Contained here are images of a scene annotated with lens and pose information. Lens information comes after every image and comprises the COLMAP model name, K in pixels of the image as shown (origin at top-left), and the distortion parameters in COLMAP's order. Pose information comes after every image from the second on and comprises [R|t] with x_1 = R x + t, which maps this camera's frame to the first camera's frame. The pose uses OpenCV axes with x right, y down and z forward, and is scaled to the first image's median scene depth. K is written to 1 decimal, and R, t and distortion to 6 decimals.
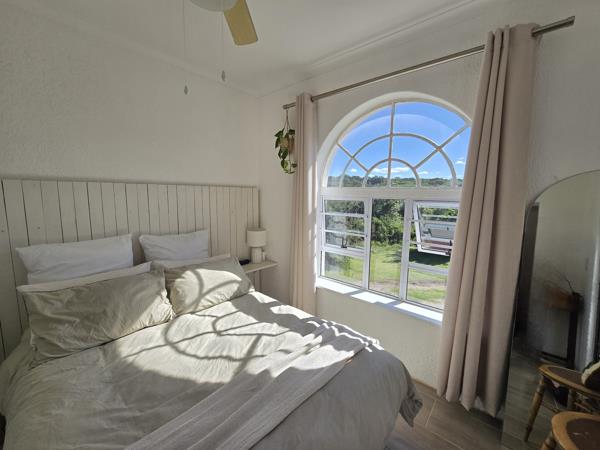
lens RADIAL K [[244.9, 0, 301.9], [0, 244.9, 220.4], [0, 0, 1]] dist [-0.002512, -0.000418]
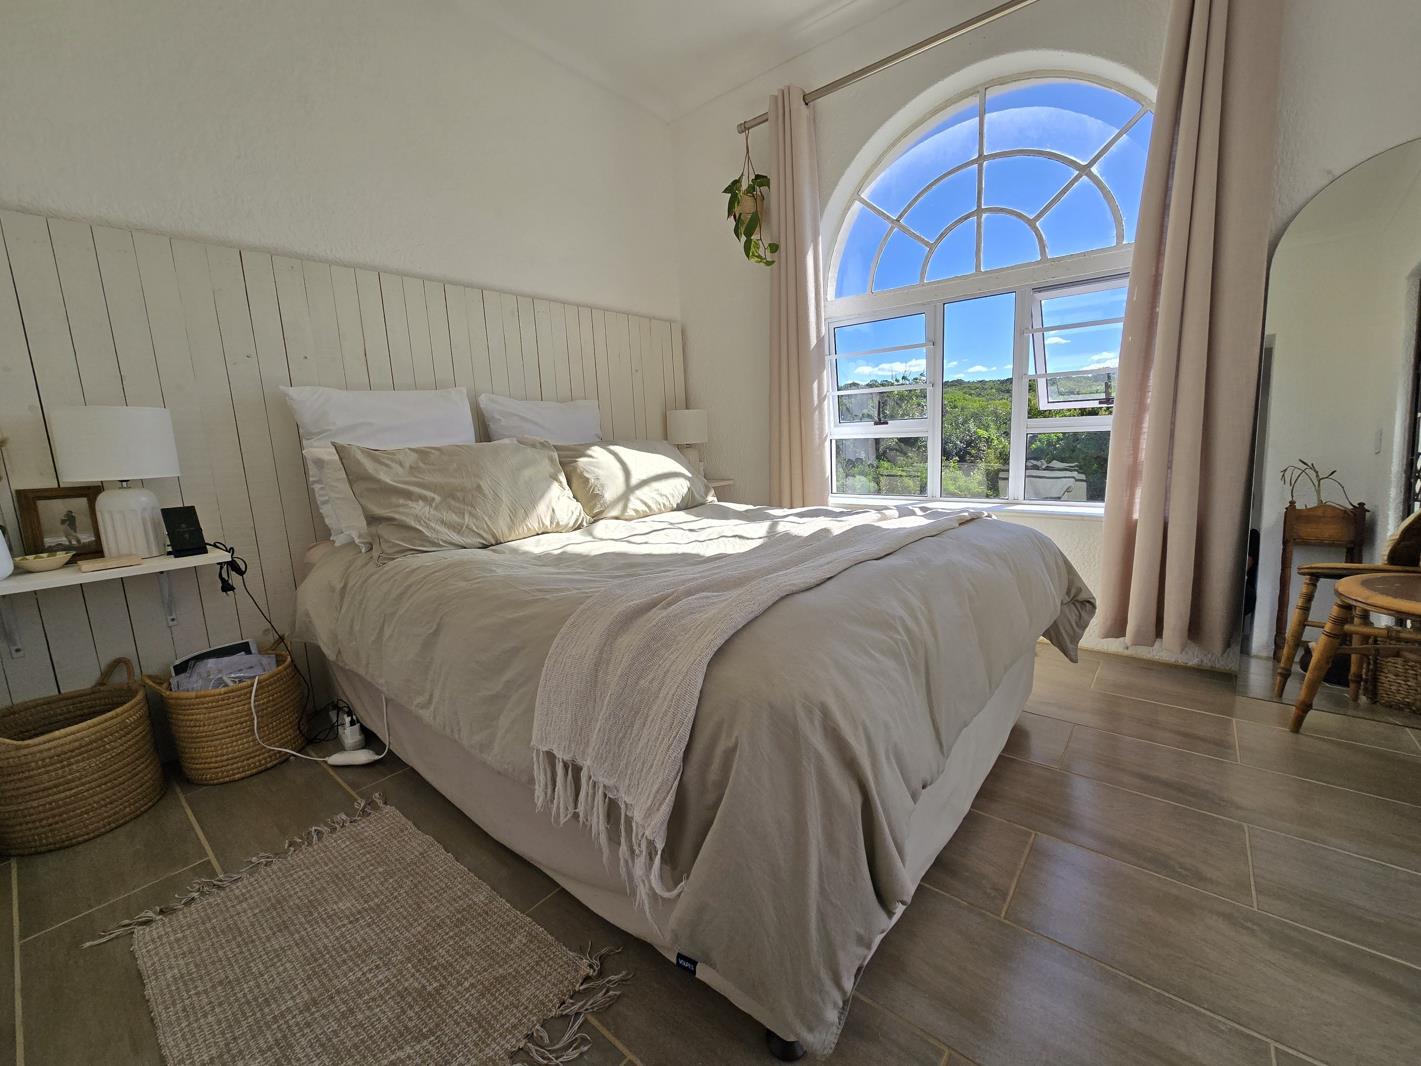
lens RADIAL K [[580.0, 0, 714.9], [0, 580.0, 522.2], [0, 0, 1]] dist [-0.002512, -0.000418]
pose [[0.997799, -0.063904, 0.017720, -0.274355], [0.063135, 0.997162, 0.041017, 0.350341], [-0.020291, -0.039807, 0.999001, -0.196855]]
